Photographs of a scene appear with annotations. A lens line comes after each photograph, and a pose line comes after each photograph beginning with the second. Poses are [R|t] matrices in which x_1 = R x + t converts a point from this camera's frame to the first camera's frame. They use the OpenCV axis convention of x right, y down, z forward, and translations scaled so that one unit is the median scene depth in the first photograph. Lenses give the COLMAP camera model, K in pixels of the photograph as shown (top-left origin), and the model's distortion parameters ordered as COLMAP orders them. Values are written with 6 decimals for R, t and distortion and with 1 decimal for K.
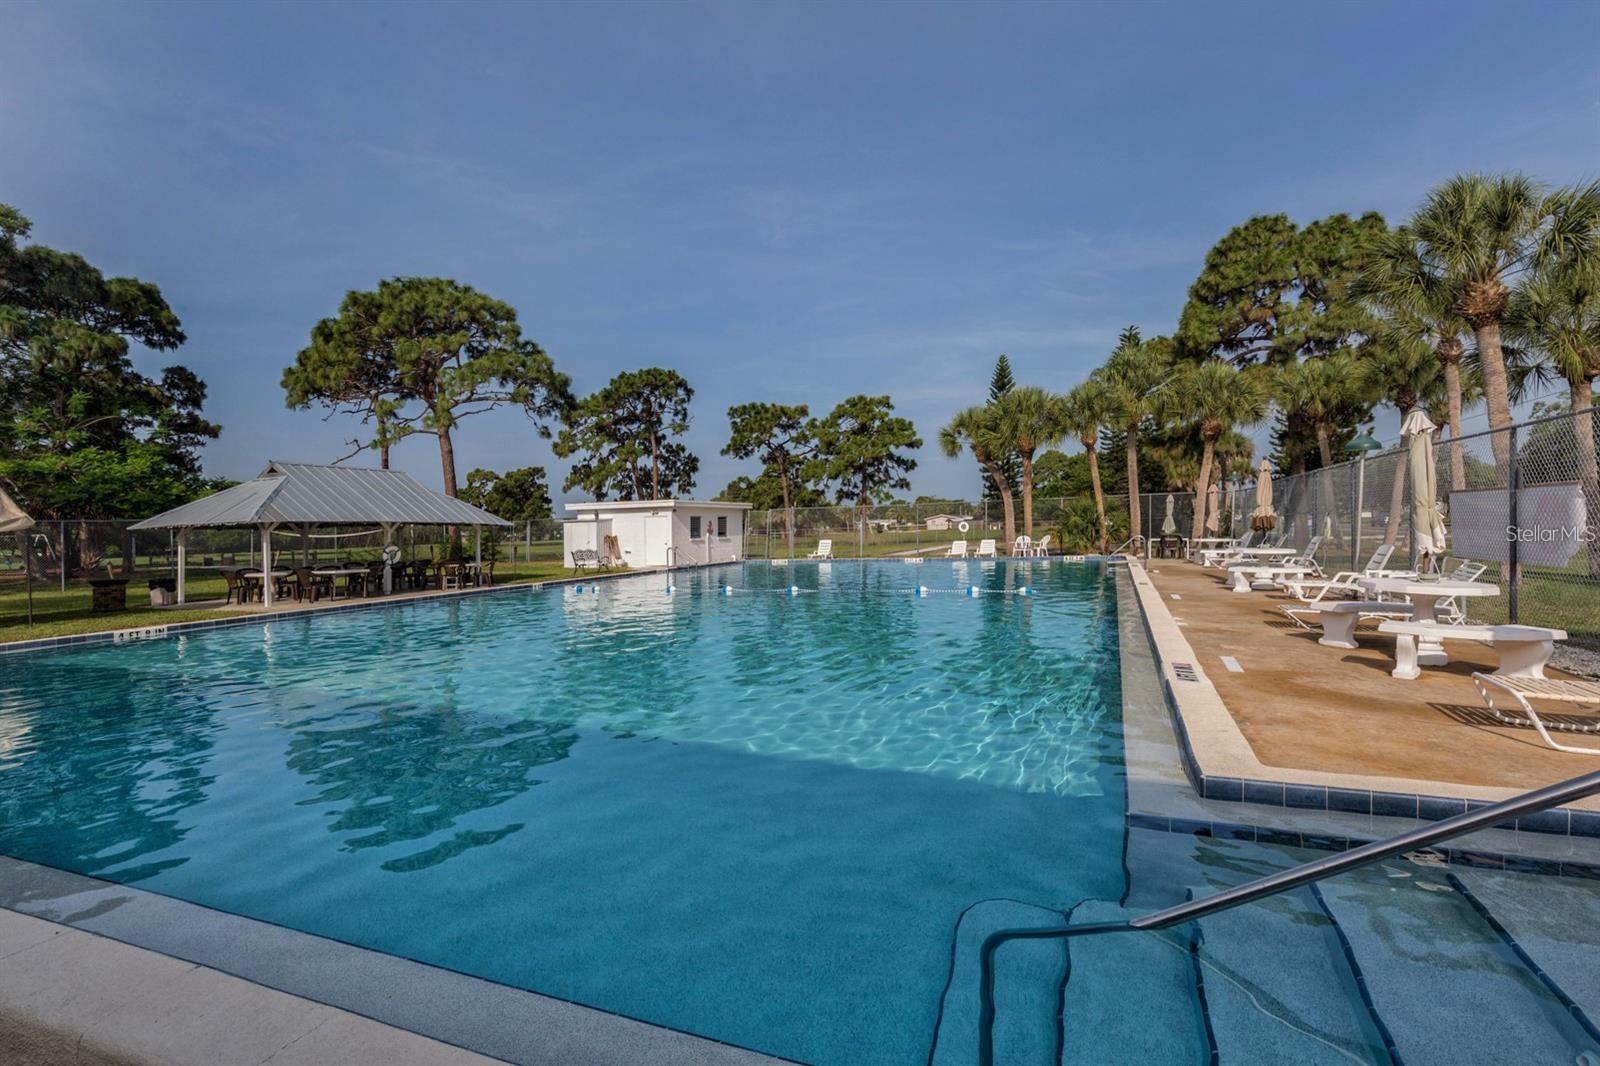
lens RADIAL K [[761.7, 0, 801.5], [0, 761.7, 537.2], [0, 0, 1]] dist [0.001961, 0.000391]
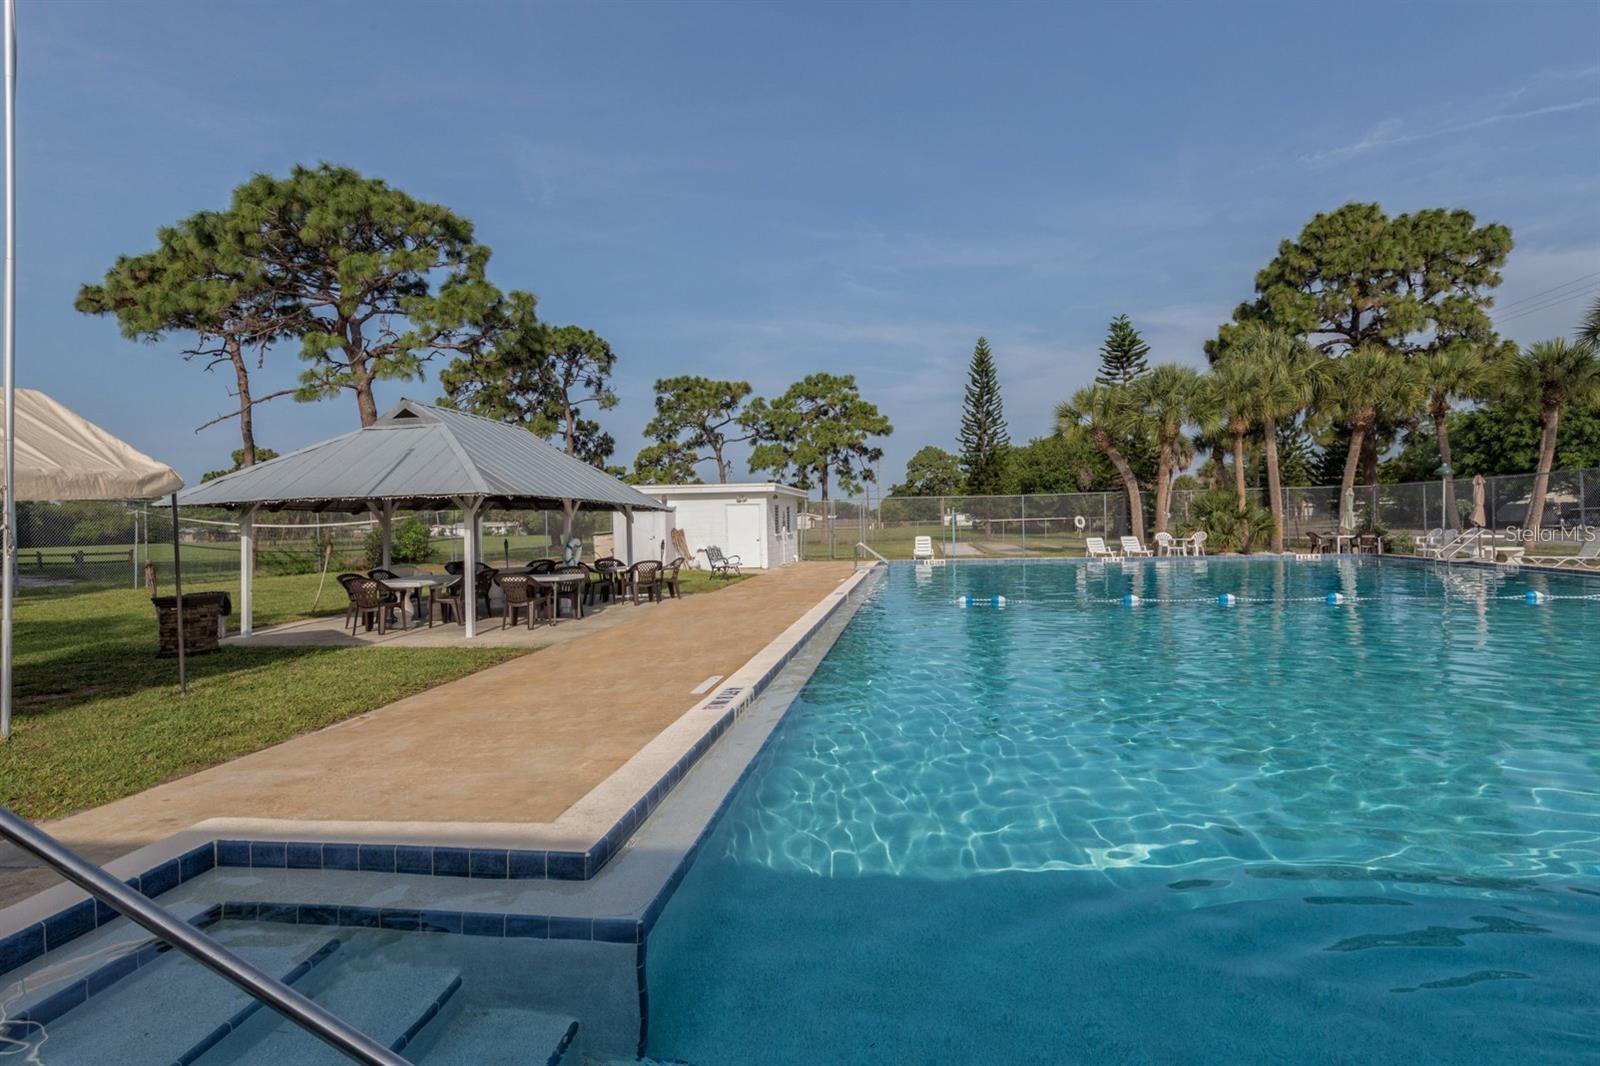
lens RADIAL K [[825.5, 0, 801.6], [0, 825.5, 526.3], [0, 0, 1]] dist [0.002758, -0.000123]
pose [[0.967080, 0.008009, 0.254347, -0.228554], [-0.004252, 0.999874, -0.015319, 0.004832], [-0.254437, 0.013733, 0.966992, 0.115191]]
